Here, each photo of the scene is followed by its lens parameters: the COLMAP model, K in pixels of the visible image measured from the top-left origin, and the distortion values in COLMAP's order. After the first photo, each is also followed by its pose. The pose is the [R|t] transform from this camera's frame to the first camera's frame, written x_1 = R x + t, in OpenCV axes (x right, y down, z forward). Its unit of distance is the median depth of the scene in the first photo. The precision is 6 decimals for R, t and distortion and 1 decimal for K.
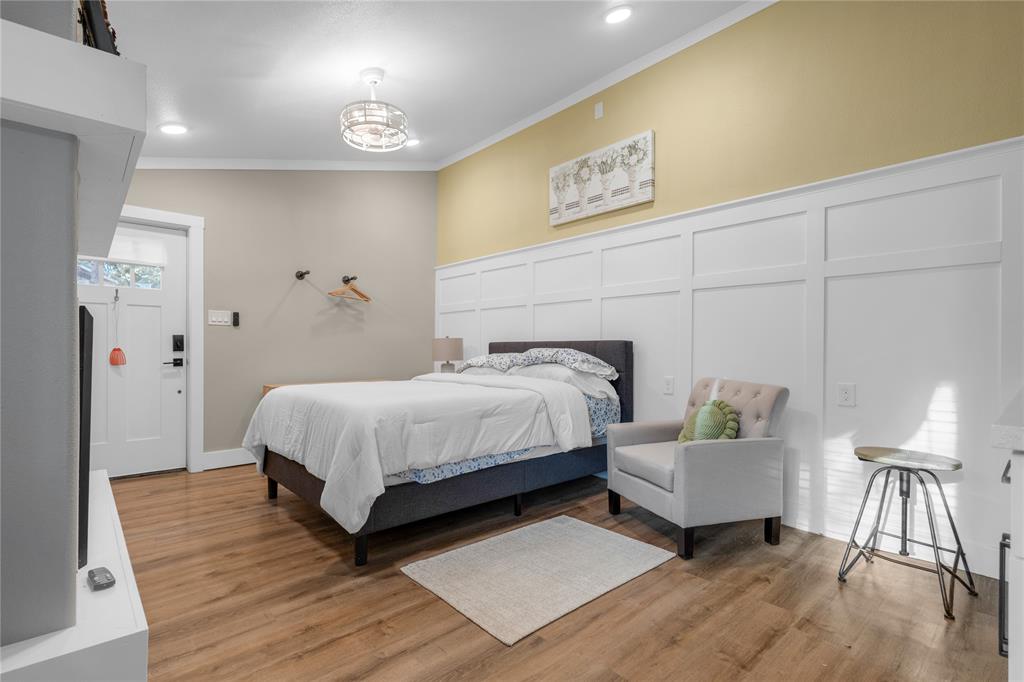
lens RADIAL K [[478.4, 0, 505.8], [0, 478.4, 346.7], [0, 0, 1]] dist [0.014840, -0.004542]
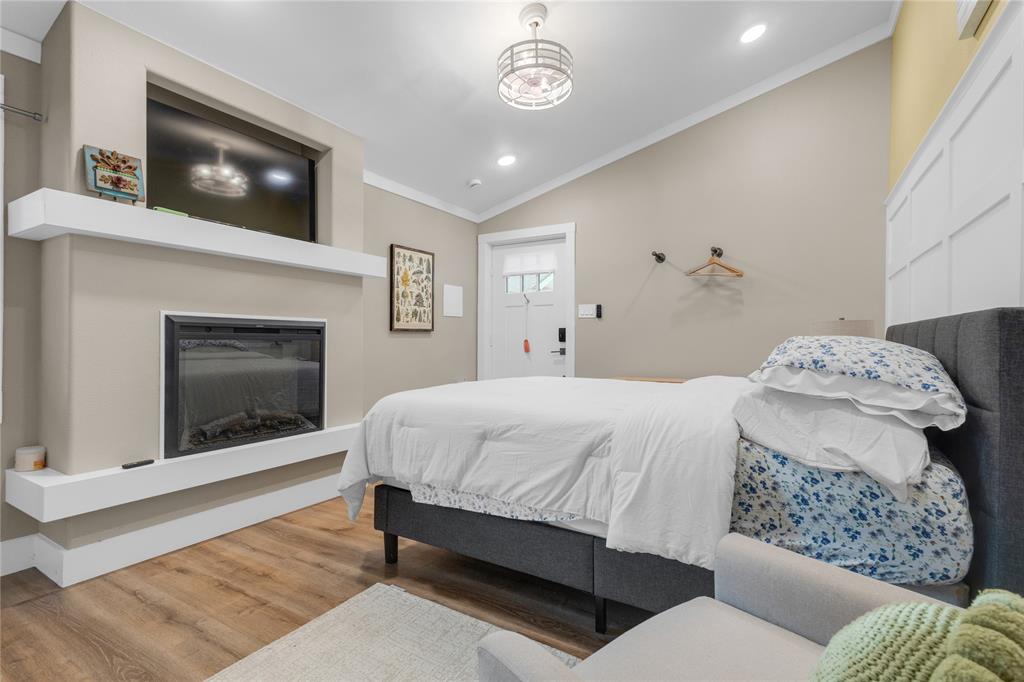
lens RADIAL K [[478.4, 0, 509.5], [0, 478.4, 338.5], [0, 0, 1]] dist [0.014840, -0.004542]
pose [[0.299373, -0.005726, -0.954119, 0.496030], [0.004438, 0.999980, -0.004609, 0.007467], [0.954126, -0.002855, 0.299392, 0.672726]]
